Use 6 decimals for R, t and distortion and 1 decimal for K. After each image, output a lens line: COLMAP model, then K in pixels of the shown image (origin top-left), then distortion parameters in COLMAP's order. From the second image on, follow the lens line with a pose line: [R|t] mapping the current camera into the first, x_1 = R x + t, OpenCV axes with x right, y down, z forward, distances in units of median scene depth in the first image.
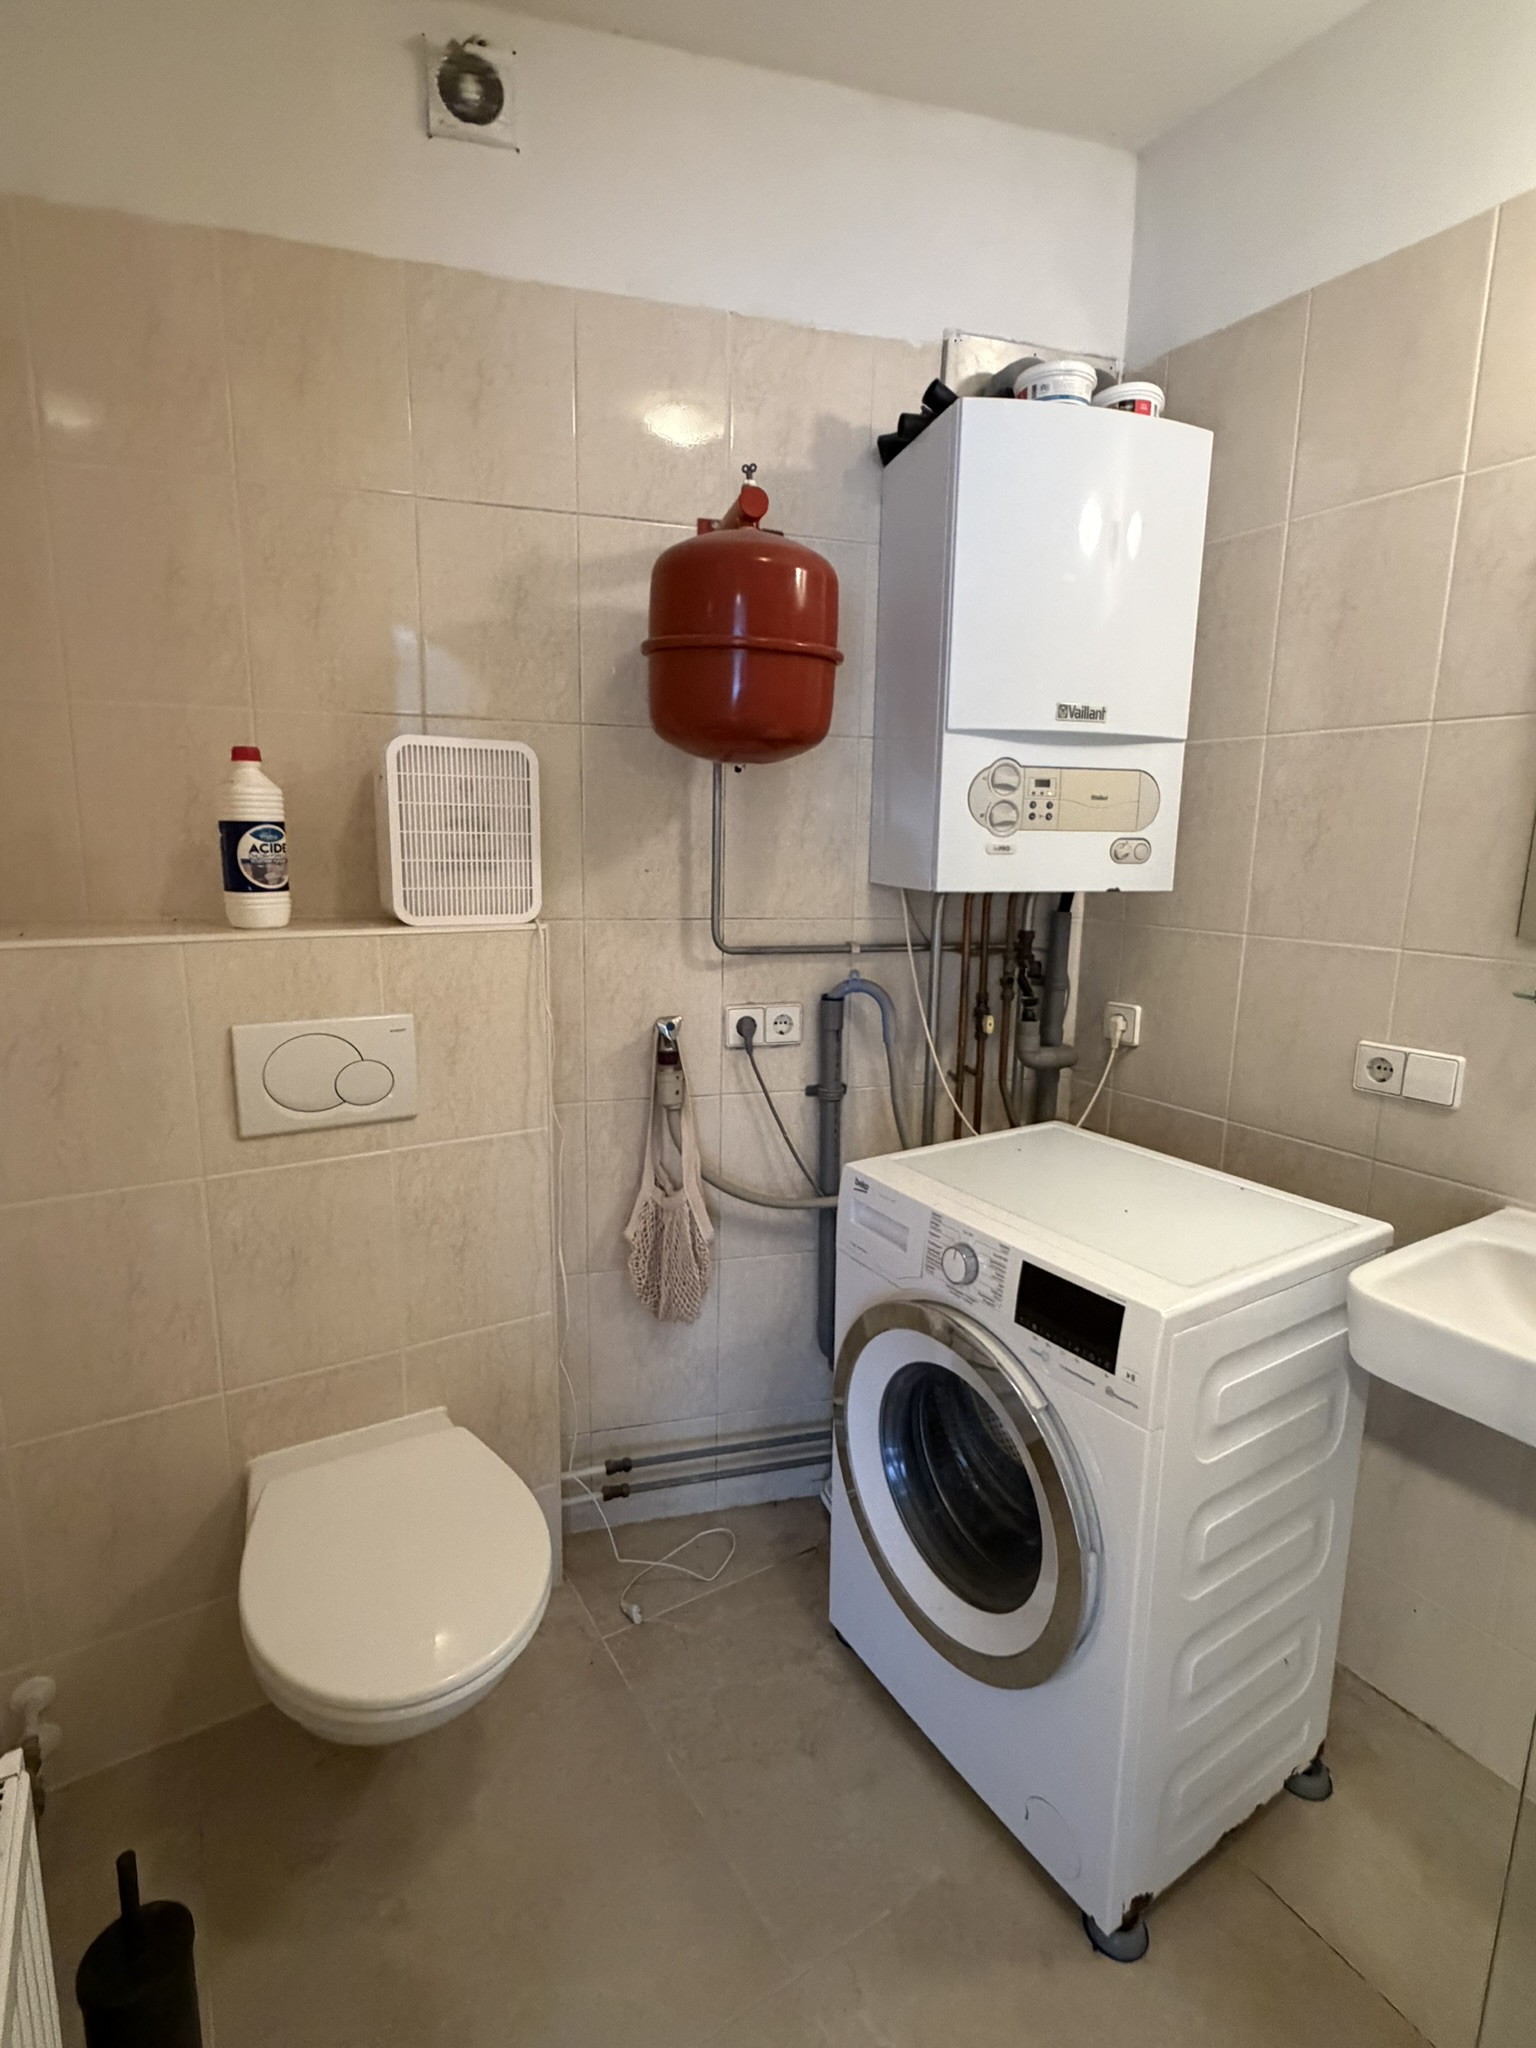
lens RADIAL K [[984.7, 0, 770.3], [0, 984.7, 1026.0], [0, 0, 1]] dist [0.002288, 0.000412]
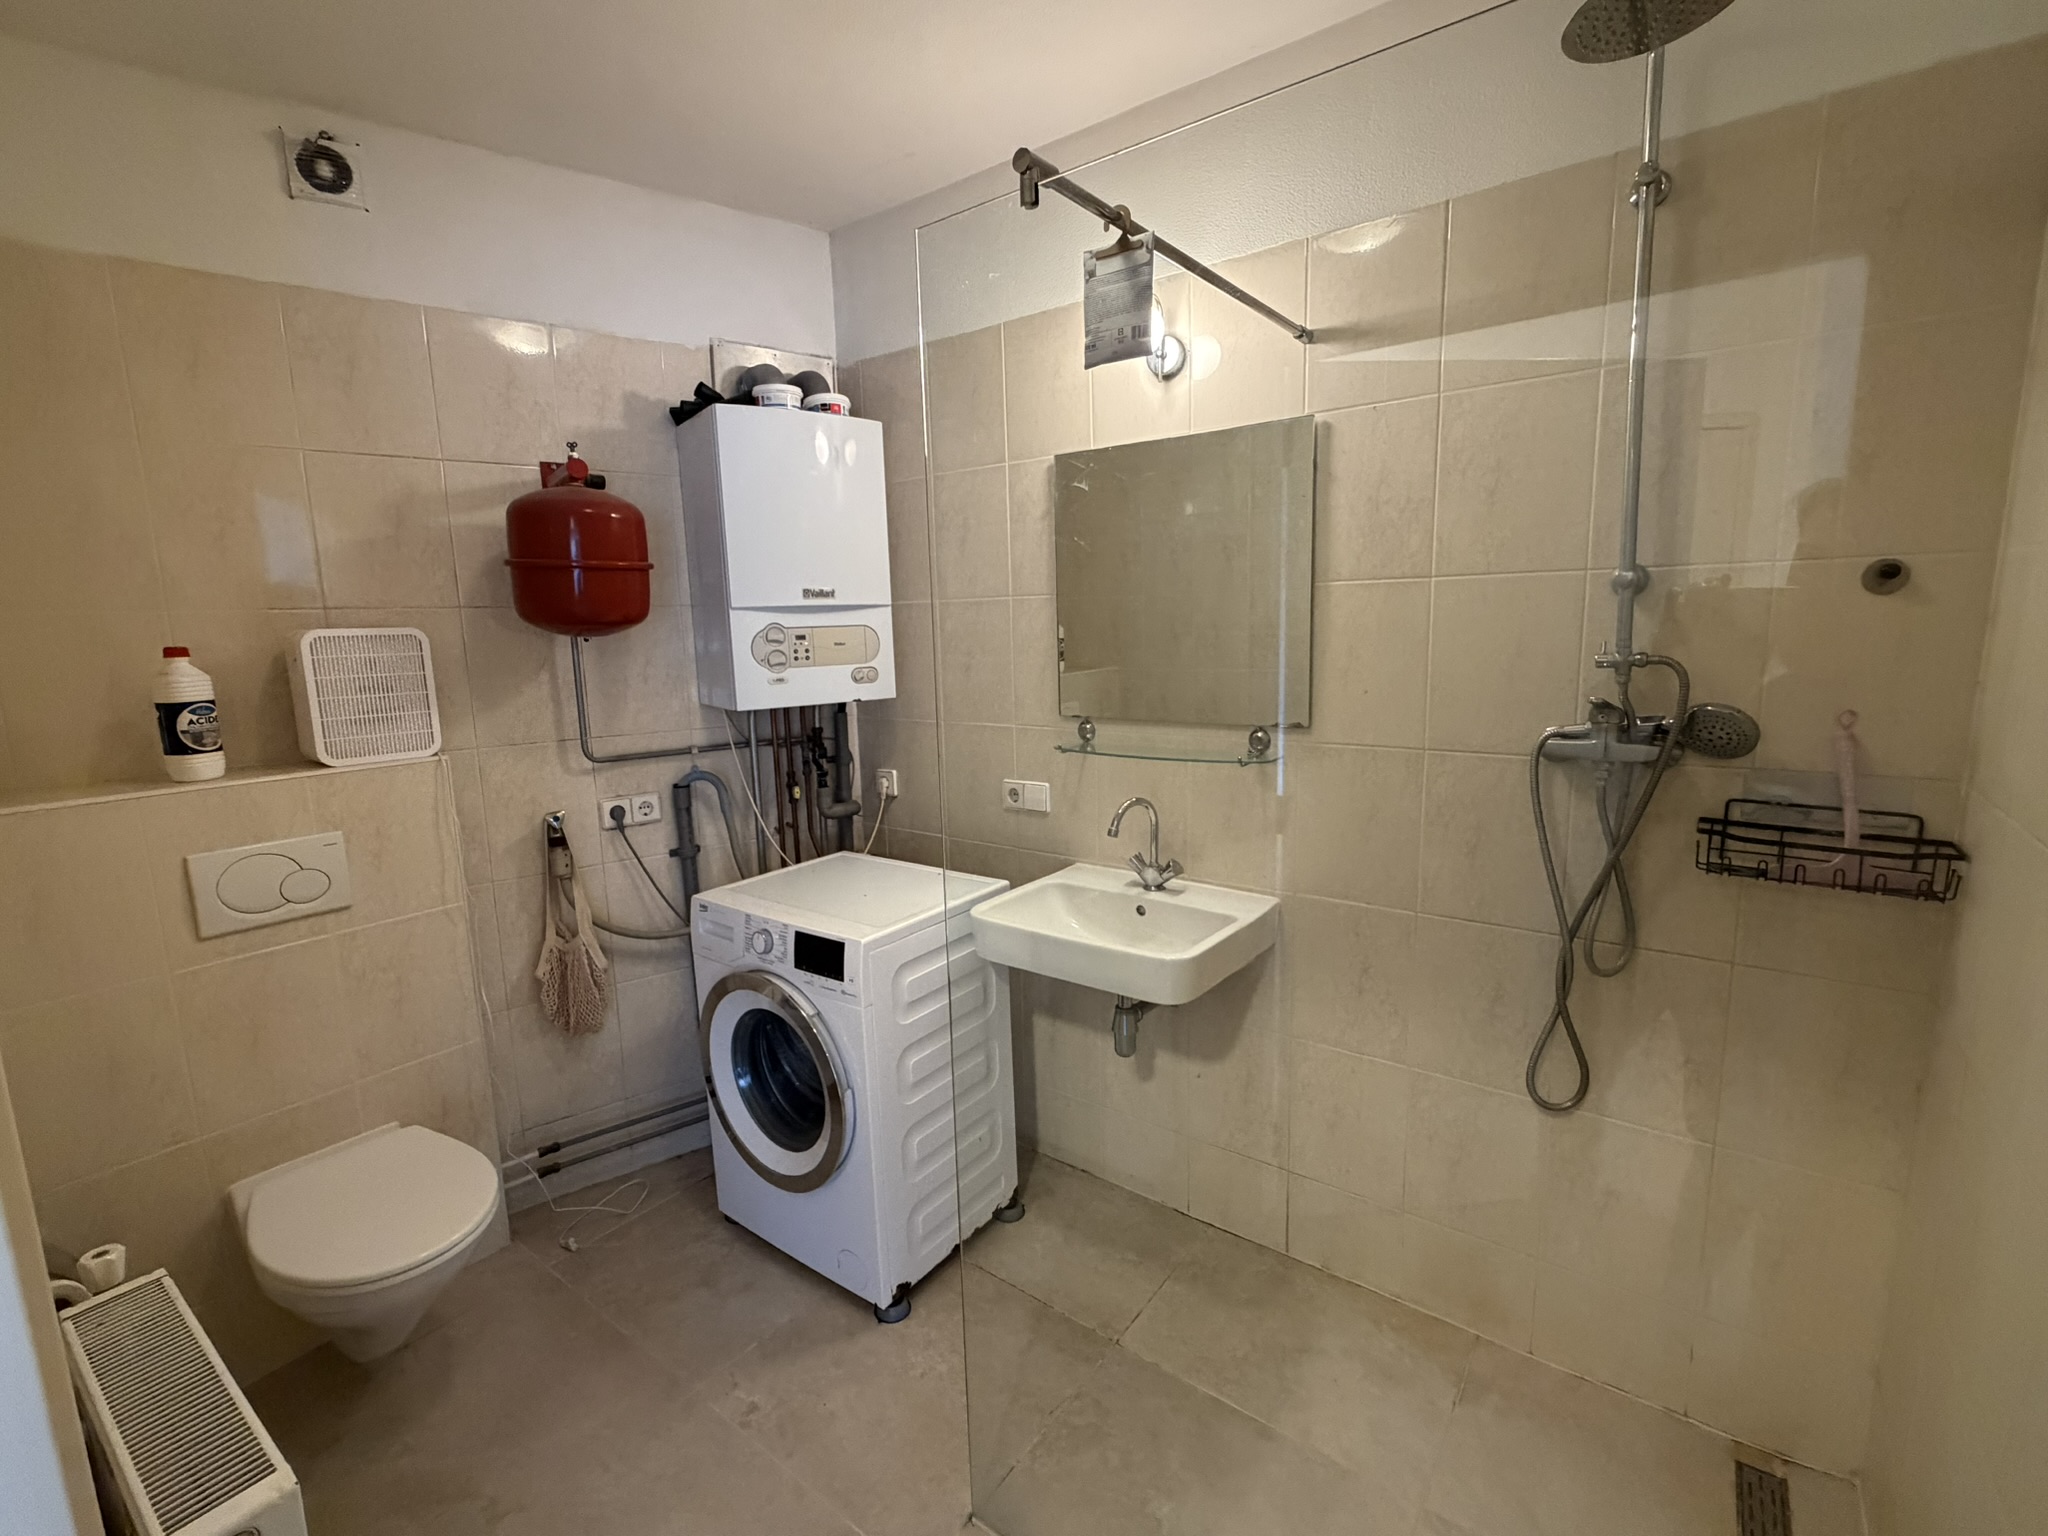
lens RADIAL K [[906.8, 0, 1024.1], [0, 906.8, 770.8], [0, 0, 1]] dist [-0.000787, 0.000889]
pose [[0.933765, -0.098561, 0.344048, 0.095123], [0.107252, 0.994212, -0.006274, 0.013833], [-0.341438, 0.042758, 0.938931, -0.503931]]
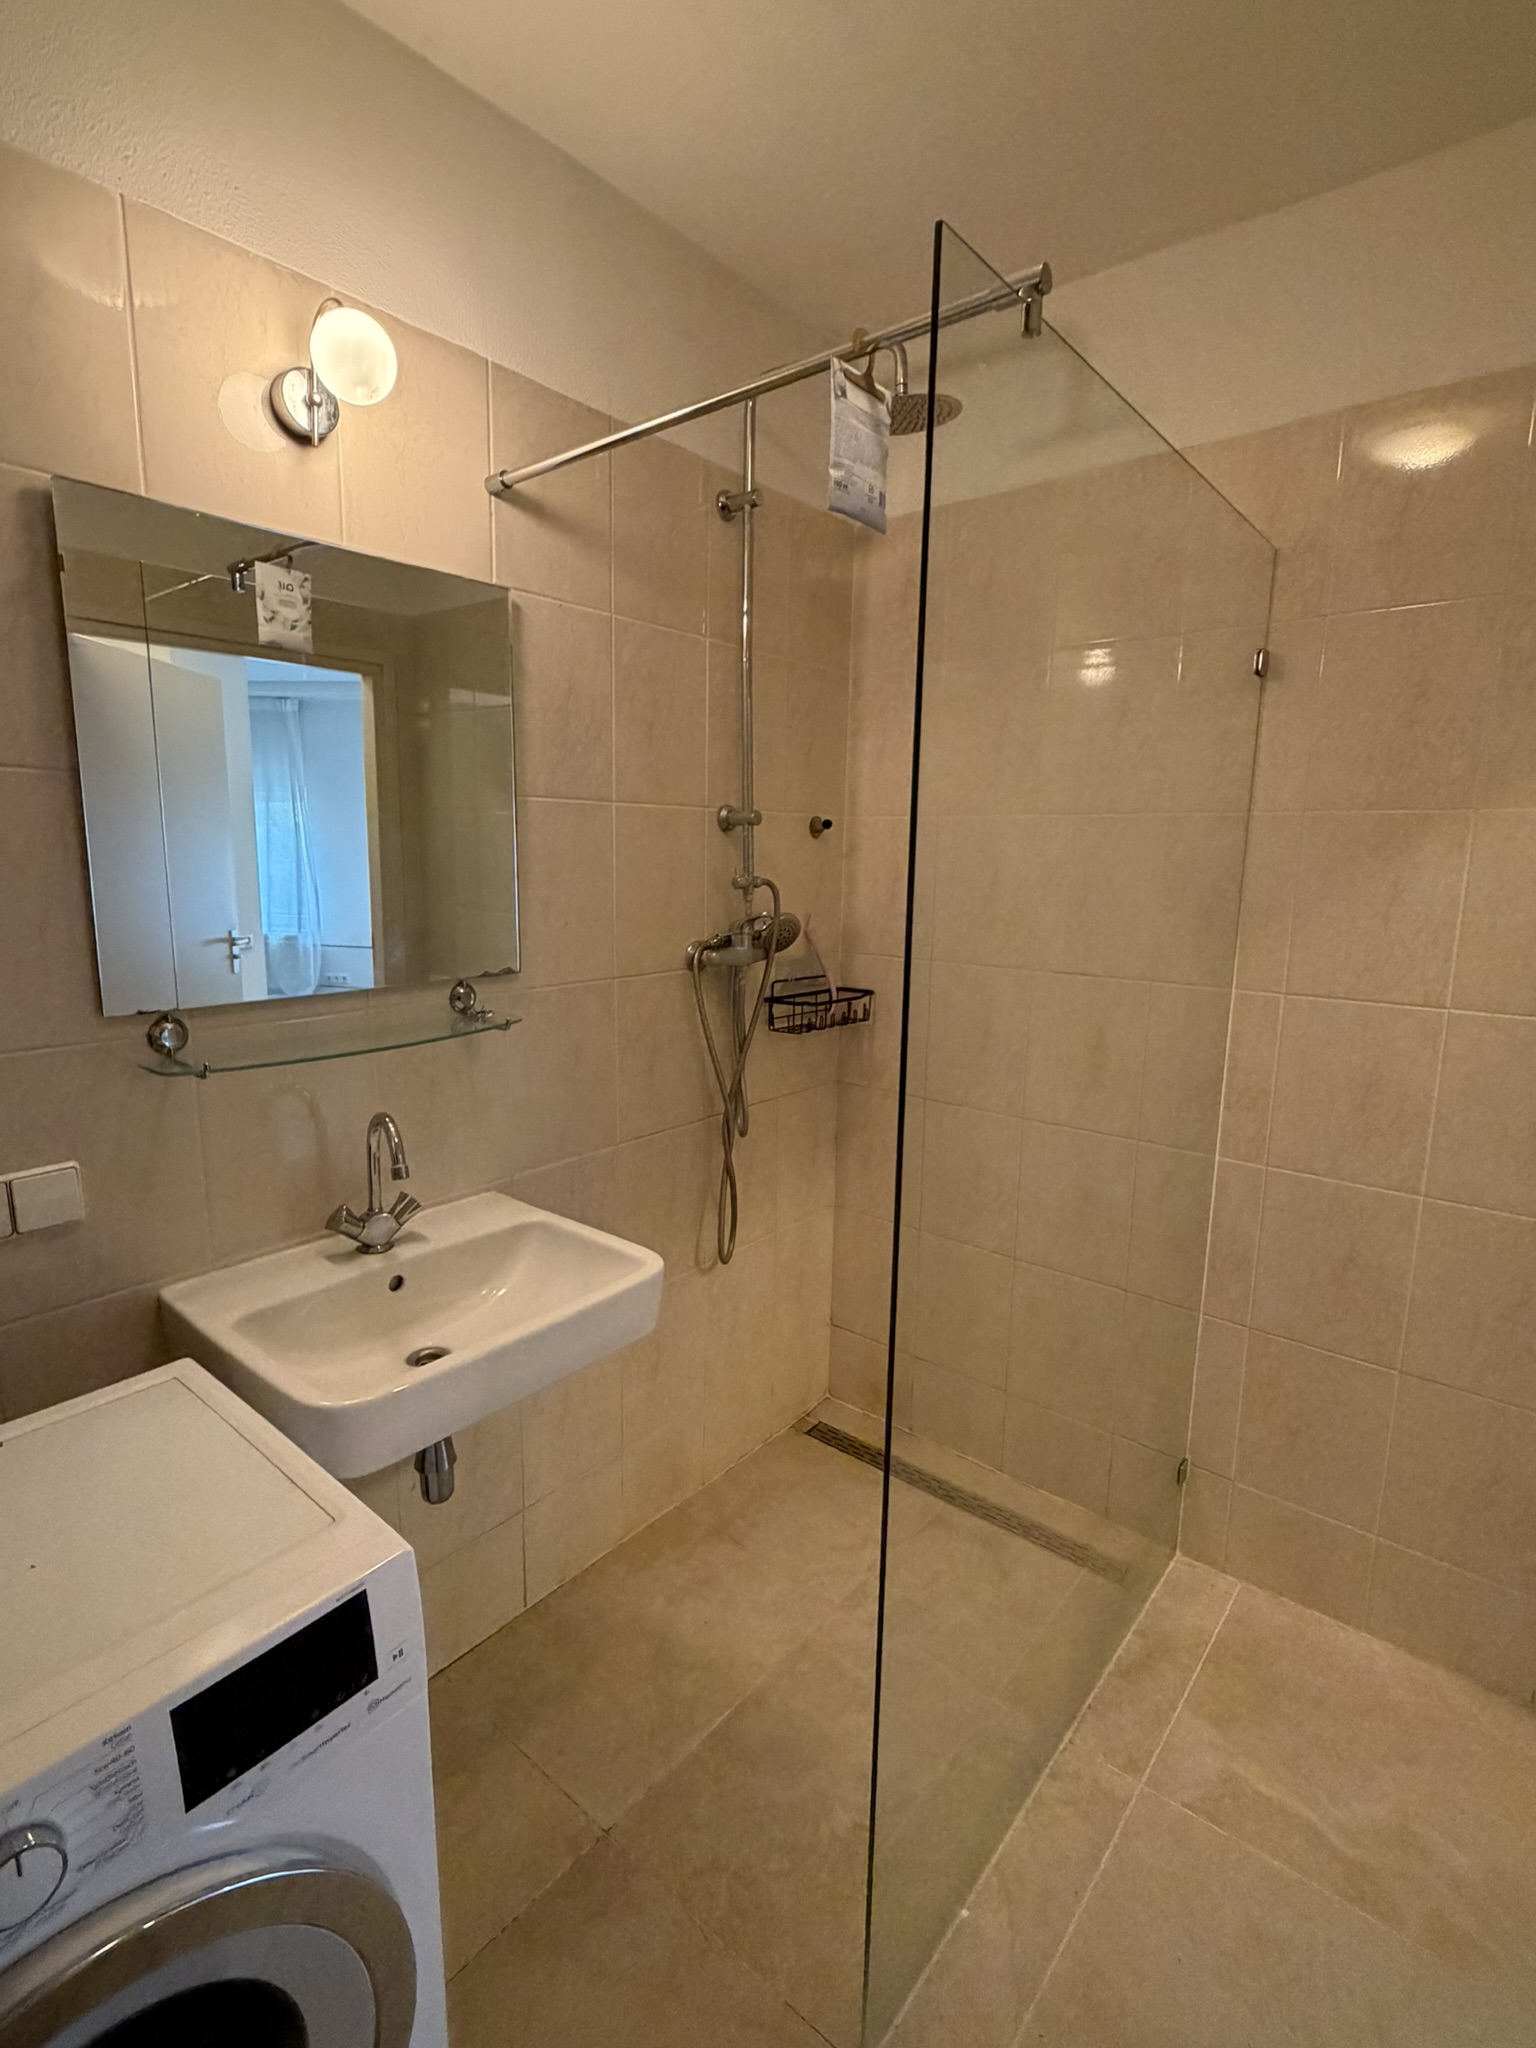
lens RADIAL K [[984.7, 0, 760.8], [0, 984.7, 1024.4], [0, 0, 1]] dist [0.002288, 0.000412]
pose [[-0.307609, -0.187465, 0.932863, -0.256562], [0.161603, 0.955864, 0.245375, -0.190419], [-0.937689, 0.226233, -0.263737, 0.610867]]
